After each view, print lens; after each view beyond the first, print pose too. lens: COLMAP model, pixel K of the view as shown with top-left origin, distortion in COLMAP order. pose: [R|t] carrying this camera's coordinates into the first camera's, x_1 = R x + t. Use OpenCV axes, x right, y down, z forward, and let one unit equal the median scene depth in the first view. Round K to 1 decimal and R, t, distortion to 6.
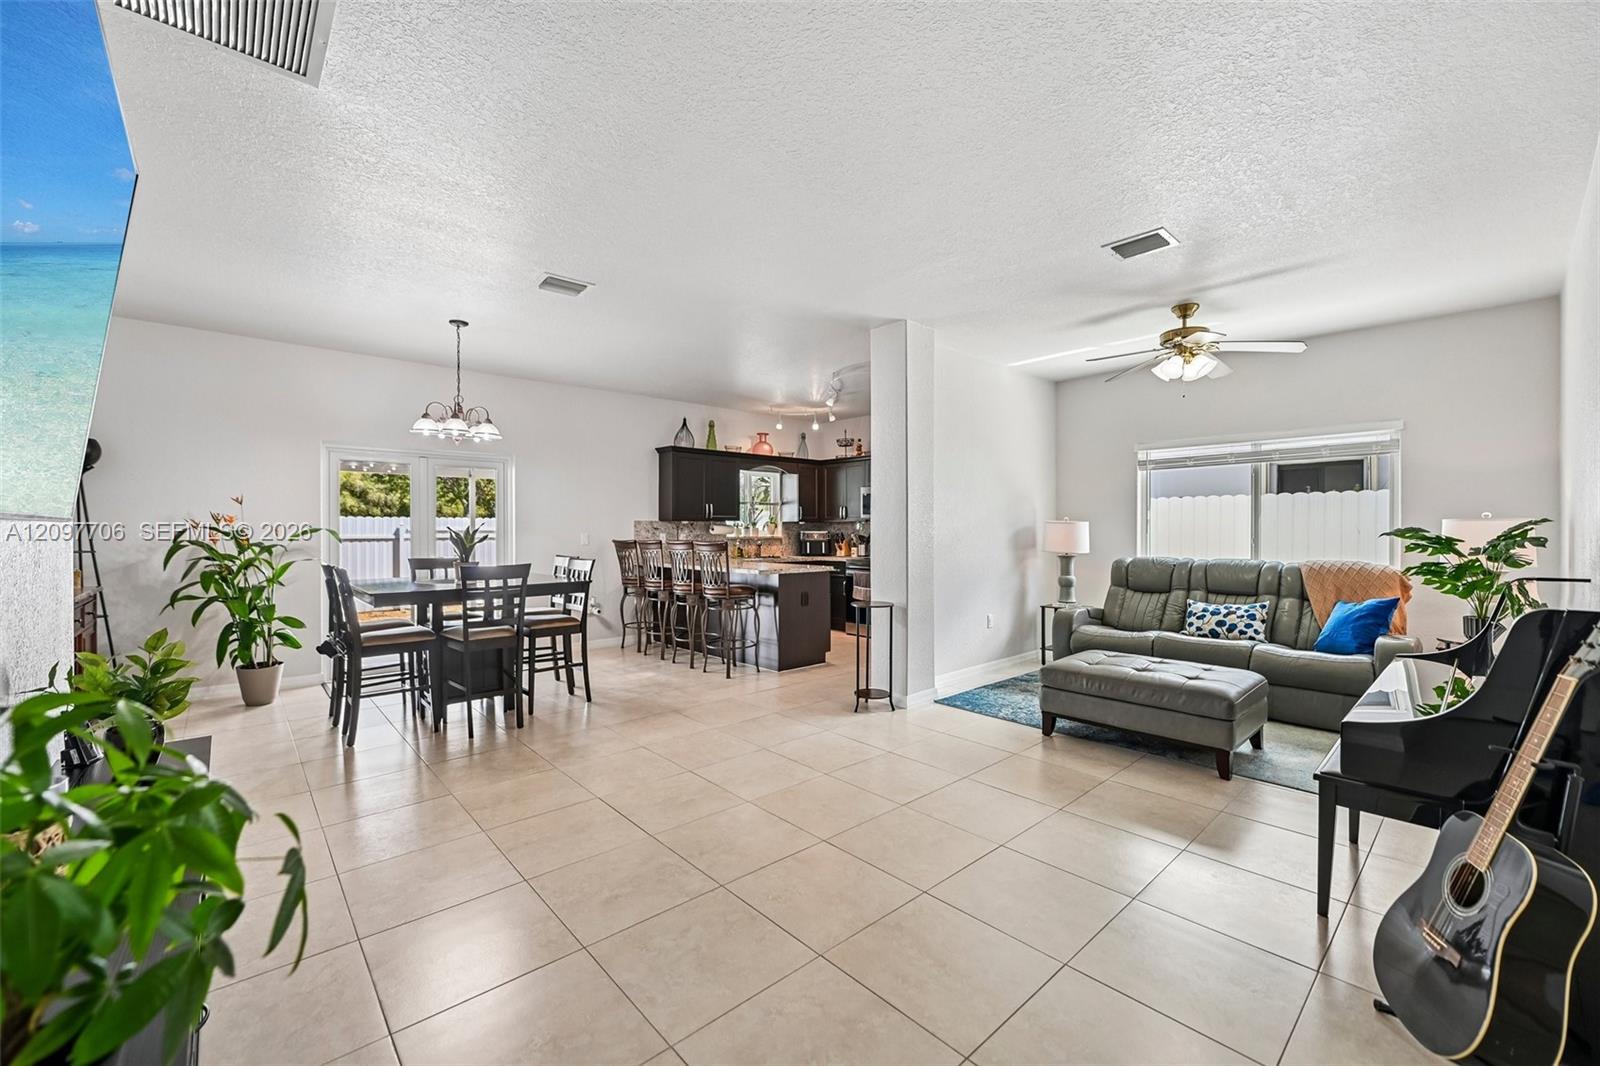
lens RADIAL K [[639.0, 0, 798.1], [0, 639.0, 527.6], [0, 0, 1]] dist [-0.009681, -0.000188]
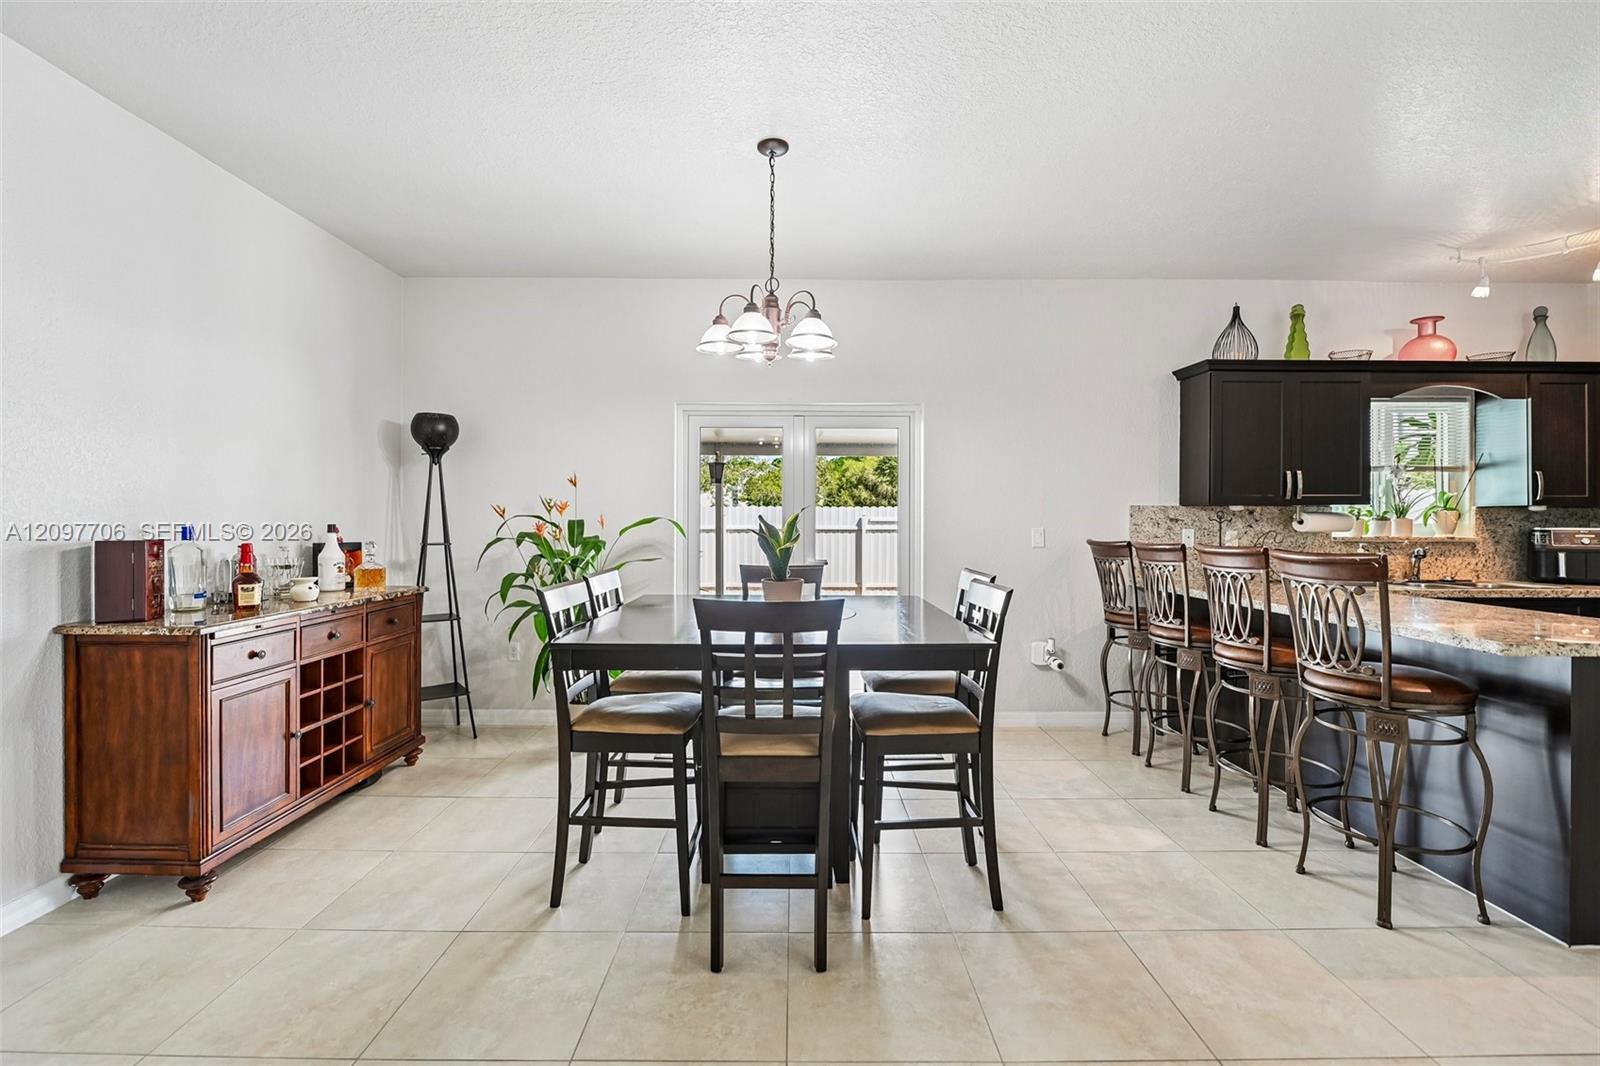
lens RADIAL K [[686.4, 0, 792.9], [0, 686.4, 518.4], [0, 0, 1]] dist [-0.008706, -0.000159]
pose [[0.743684, 0.002070, -0.668528, -0.073298], [-0.002618, 0.999997, 0.000185, 0.001070], [0.668526, 0.001612, 0.743687, 0.345196]]
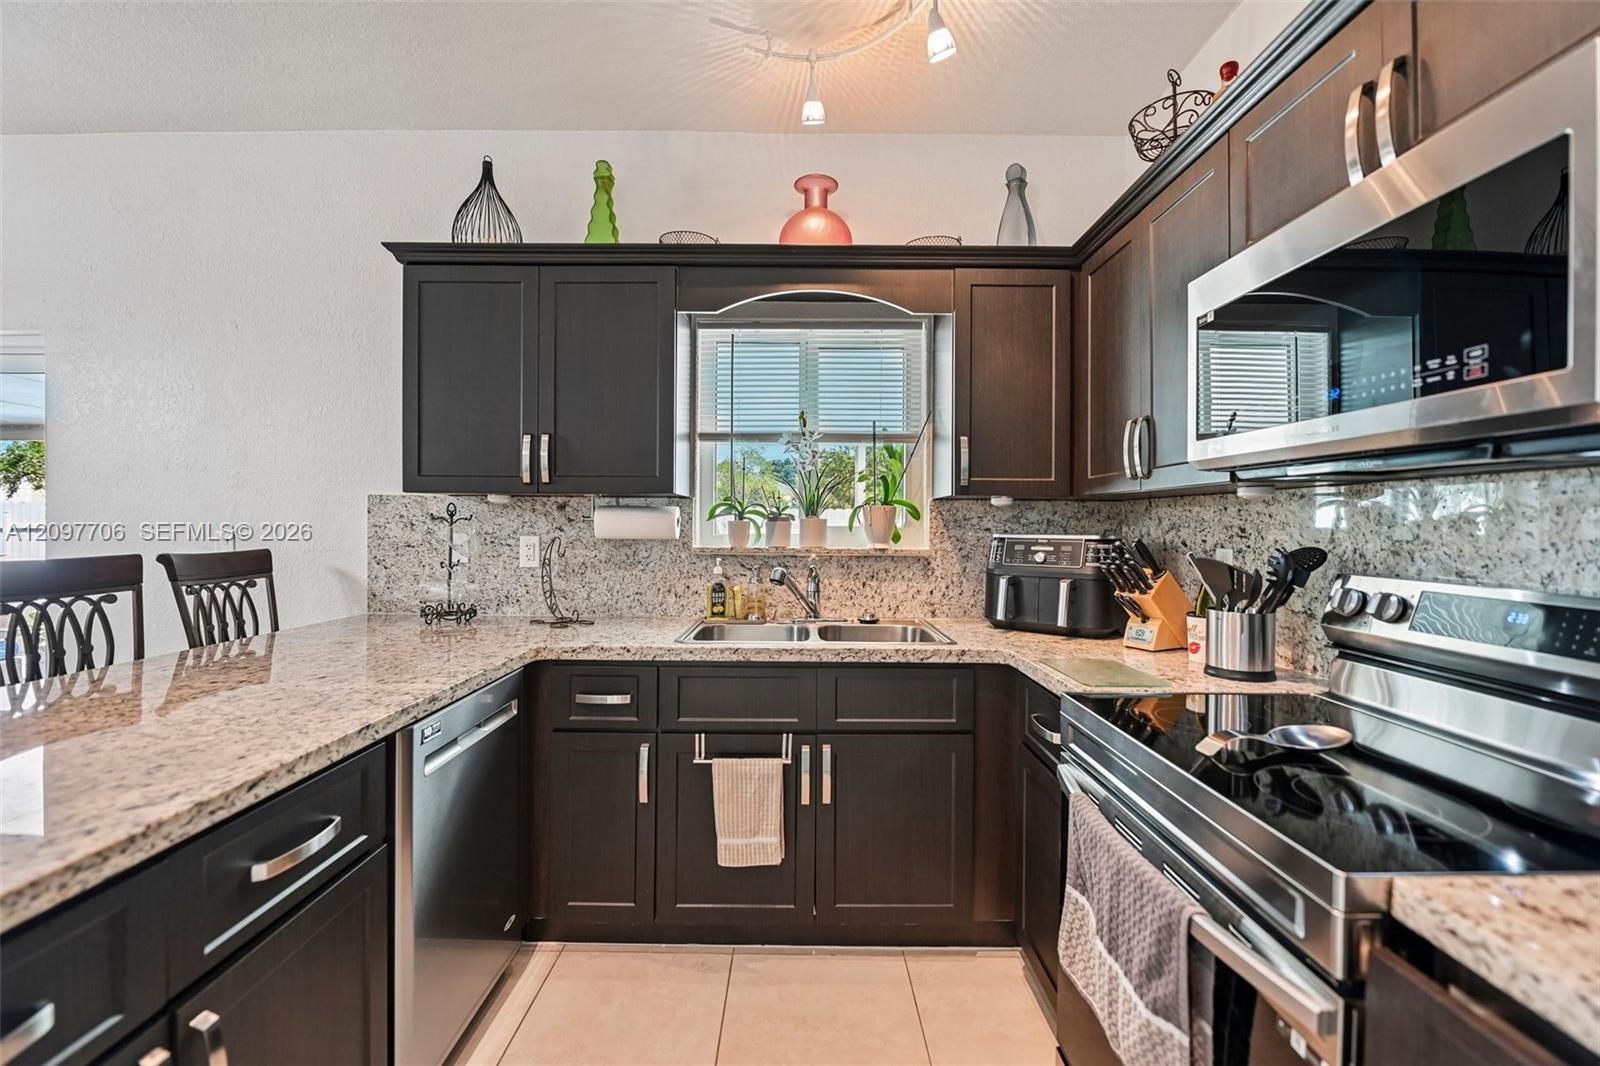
lens RADIAL K [[674.6, 0, 795.5], [0, 674.6, 523.6], [0, 0, 1]] dist [-0.008594, -0.000413]
pose [[0.740617, 0.007783, -0.671882, 0.151063], [-0.006927, 0.999968, 0.003949, 0.001614], [0.671892, 0.001730, 0.740647, 0.845187]]
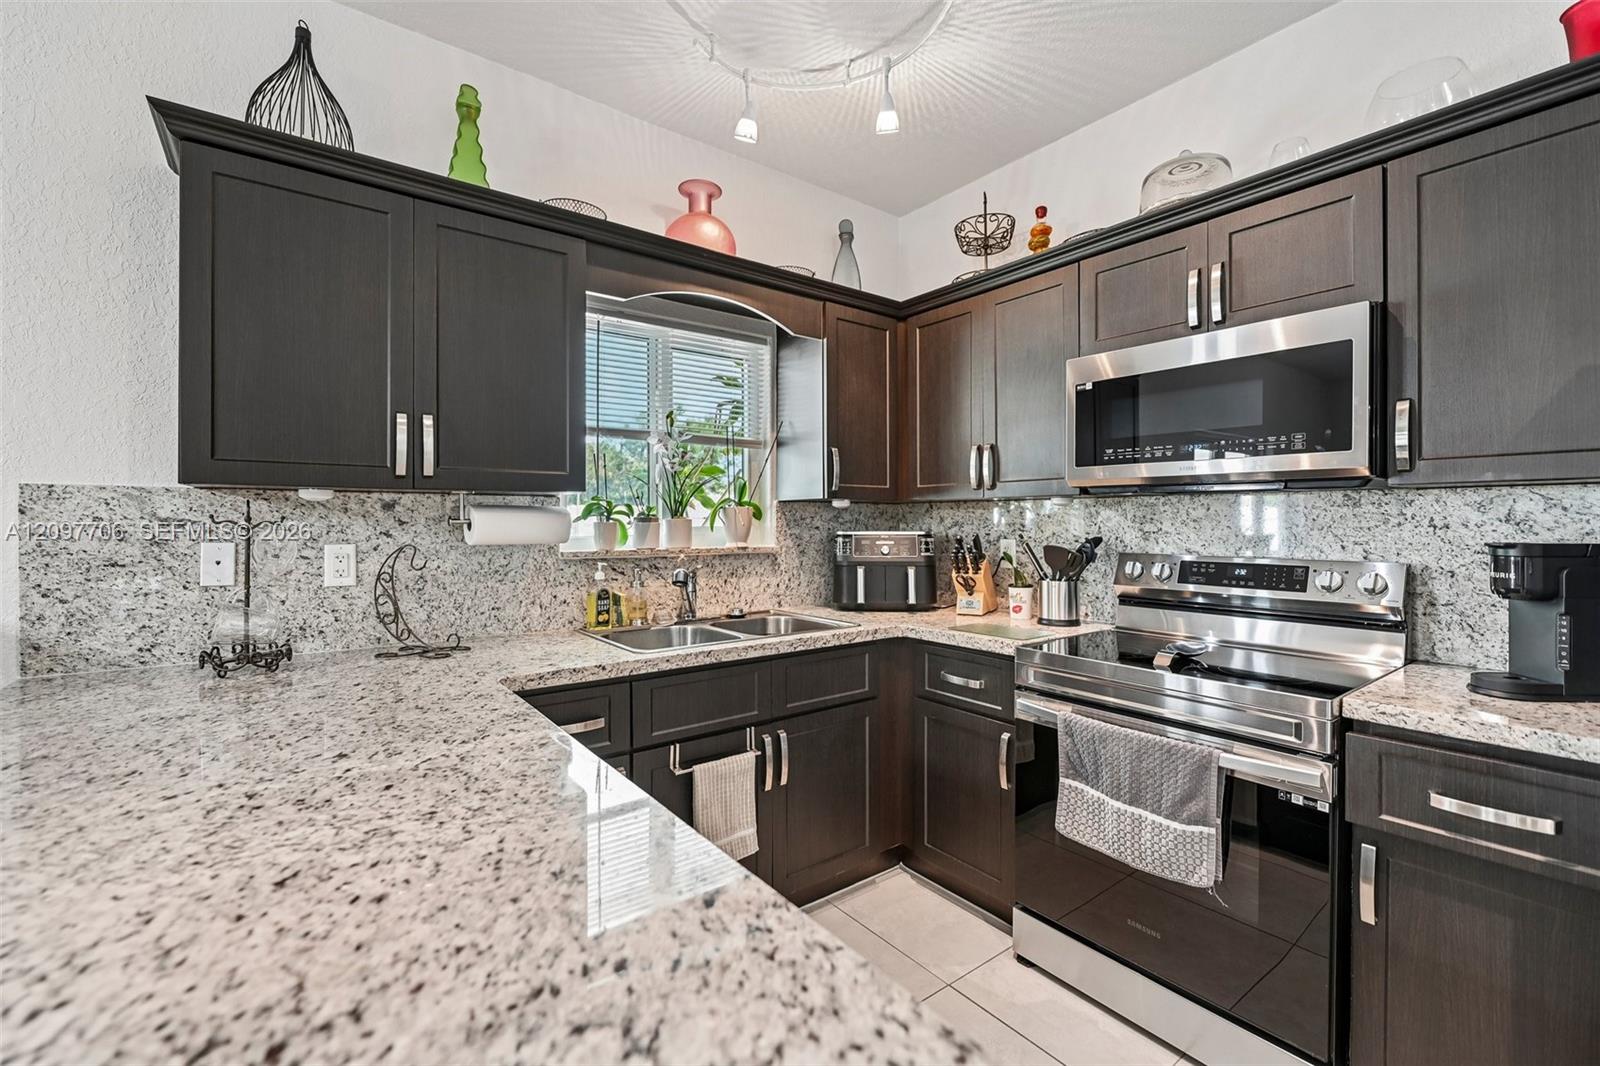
lens RADIAL K [[674.6, 0, 795.5], [0, 674.6, 523.6], [0, 0, 1]] dist [-0.008594, -0.000413]
pose [[0.995919, 0.002120, -0.090224, 0.015749], [-0.001575, 0.999980, 0.006107, 0.000476], [0.090235, -0.005940, 0.995903, 0.768396]]
